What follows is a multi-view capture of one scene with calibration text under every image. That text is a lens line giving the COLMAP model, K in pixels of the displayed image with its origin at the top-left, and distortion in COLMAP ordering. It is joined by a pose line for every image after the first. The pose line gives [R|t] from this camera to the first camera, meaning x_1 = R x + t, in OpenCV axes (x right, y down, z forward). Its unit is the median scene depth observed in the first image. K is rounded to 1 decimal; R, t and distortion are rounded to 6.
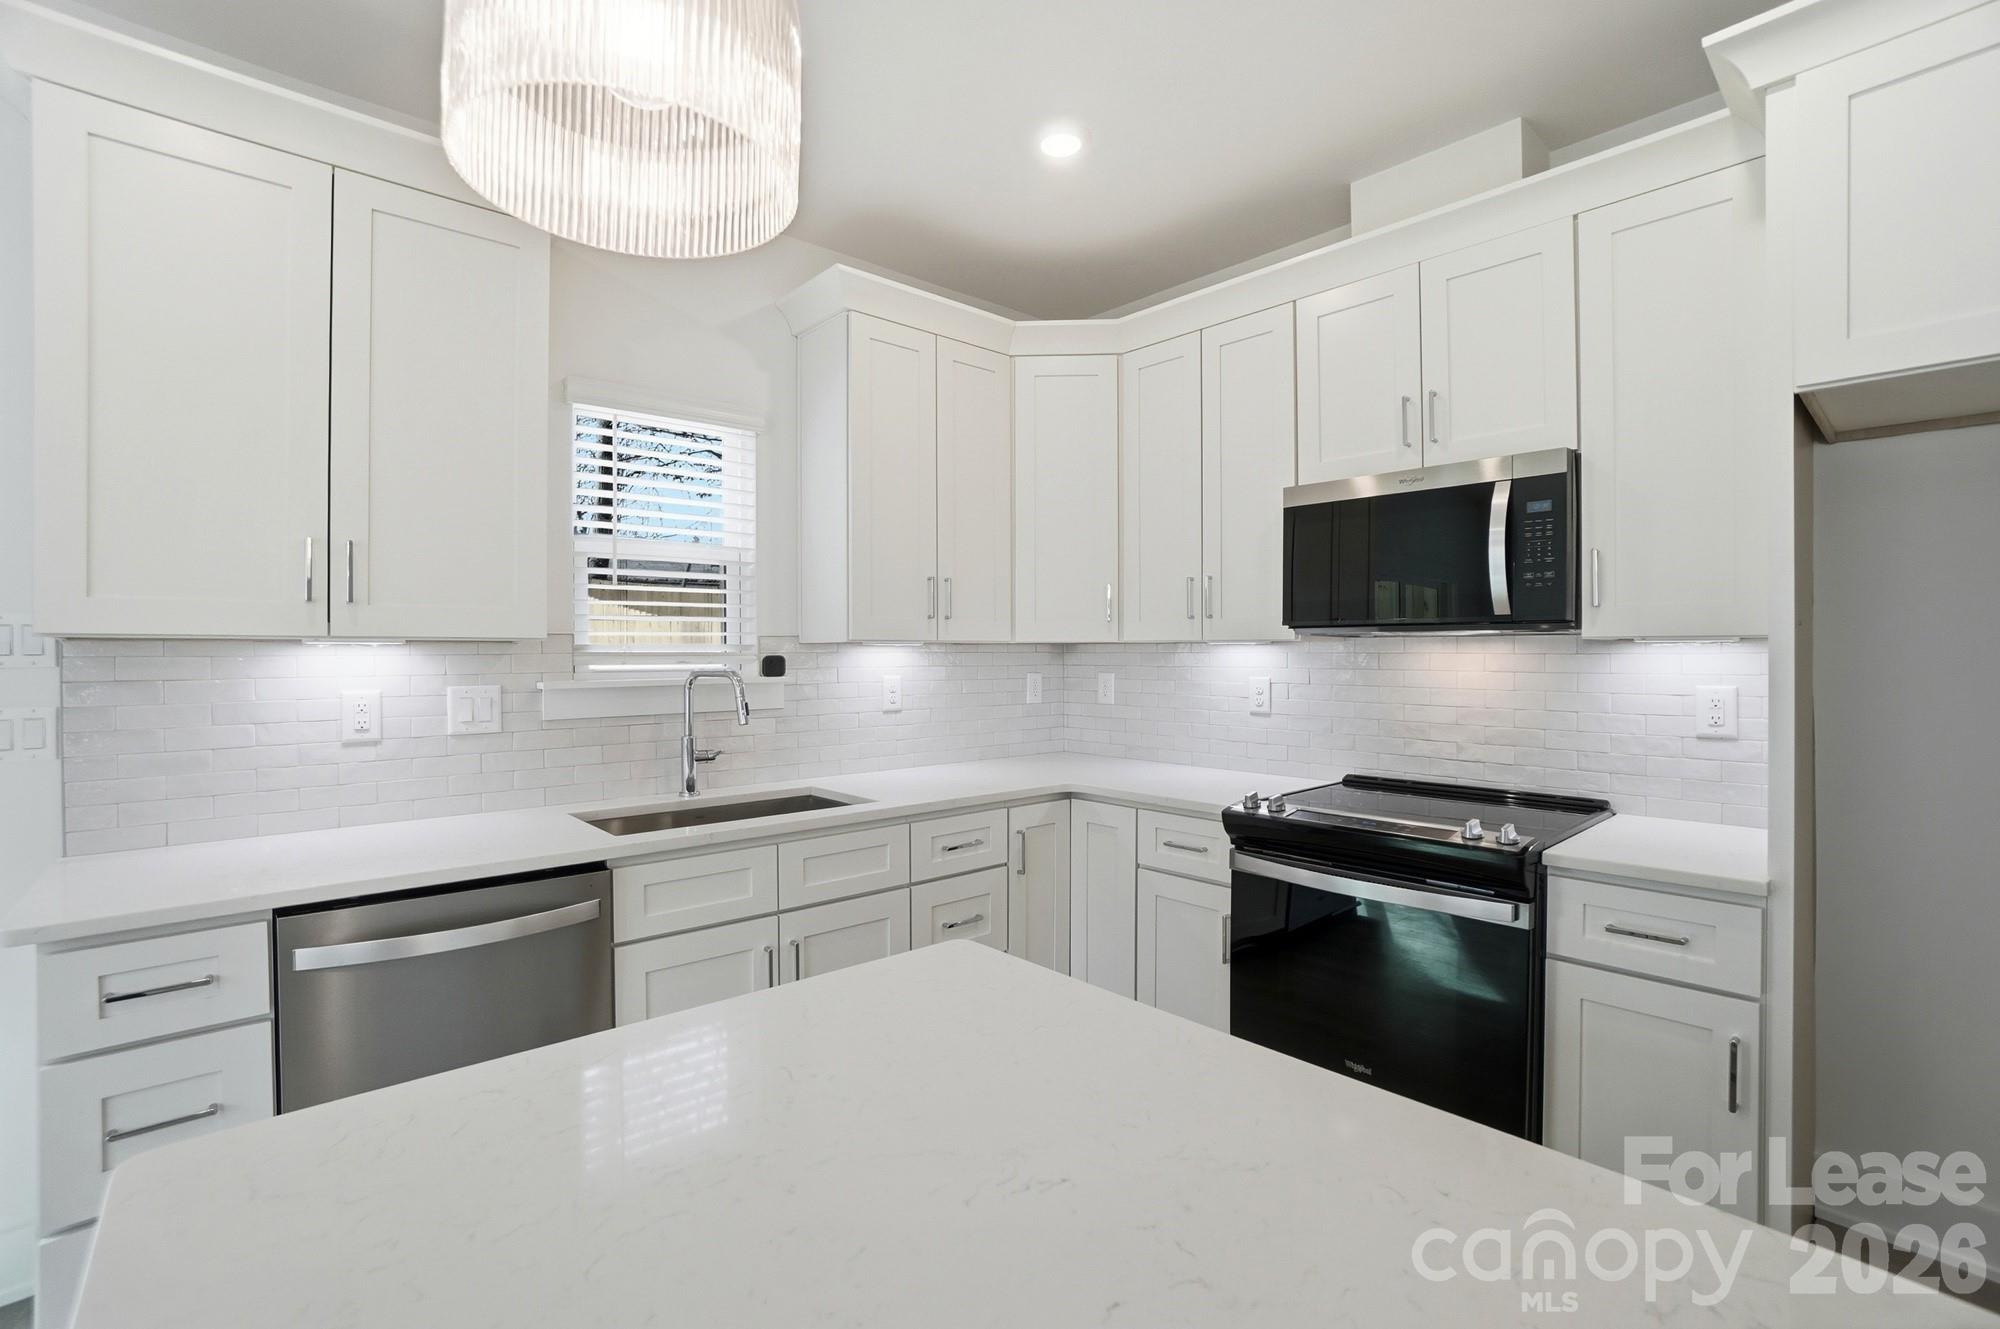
lens RADIAL K [[904.5, 0, 991.4], [0, 904.5, 661.1], [0, 0, 1]] dist [-0.051457, 0.016798]
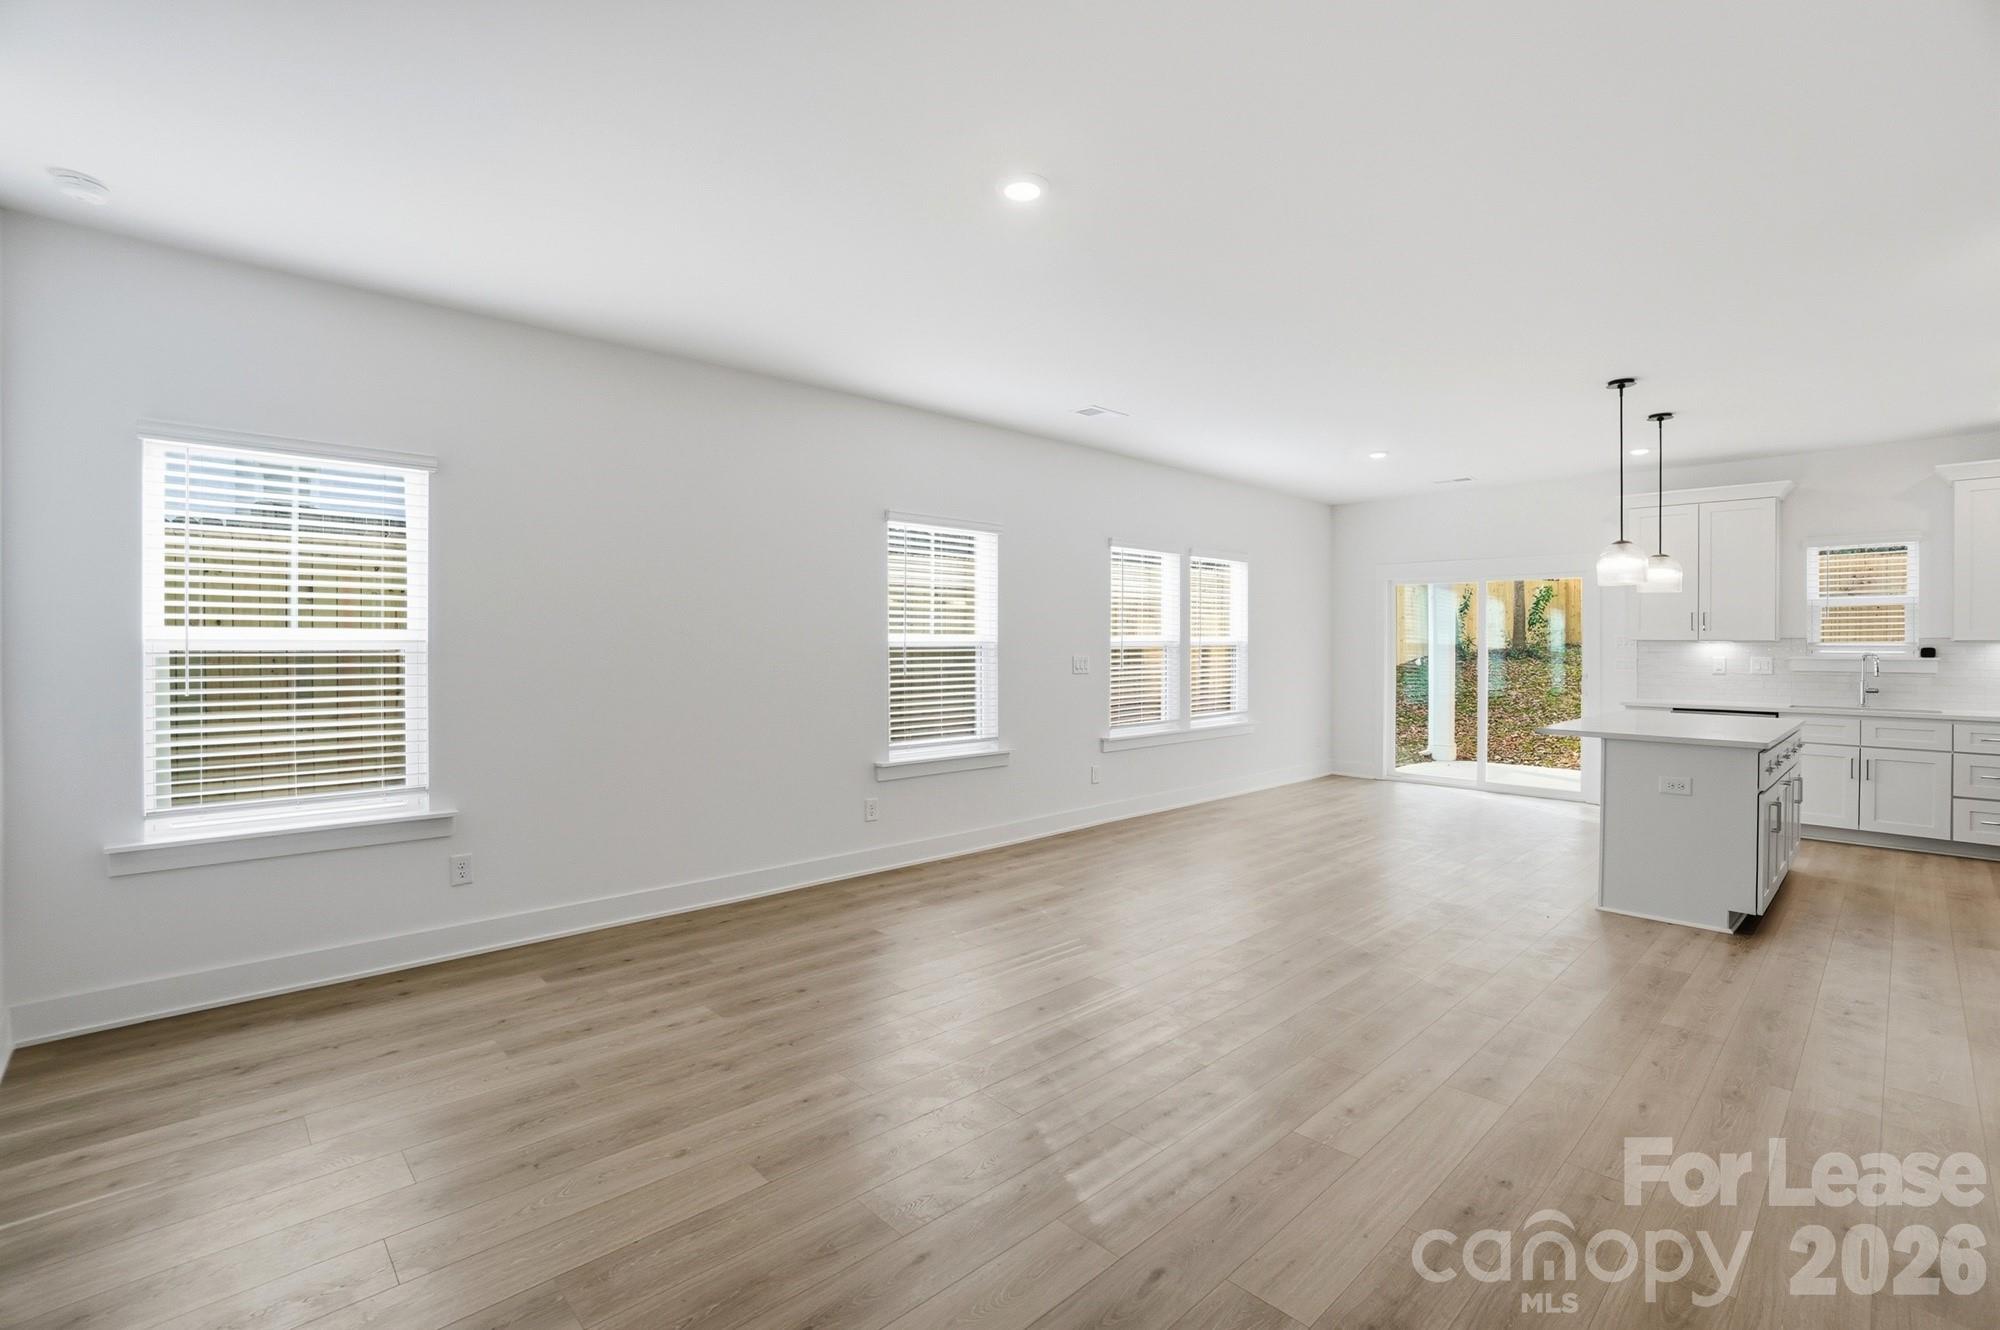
lens RADIAL K [[904.5, 0, 999.5], [0, 904.5, 645.5], [0, 0, 1]] dist [-0.051457, 0.016798]
pose [[0.031866, 0.004843, -0.999480, 1.860834], [-0.017188, 0.999843, 0.004297, 0.019440], [0.999344, 0.017042, 0.031944, -1.322731]]
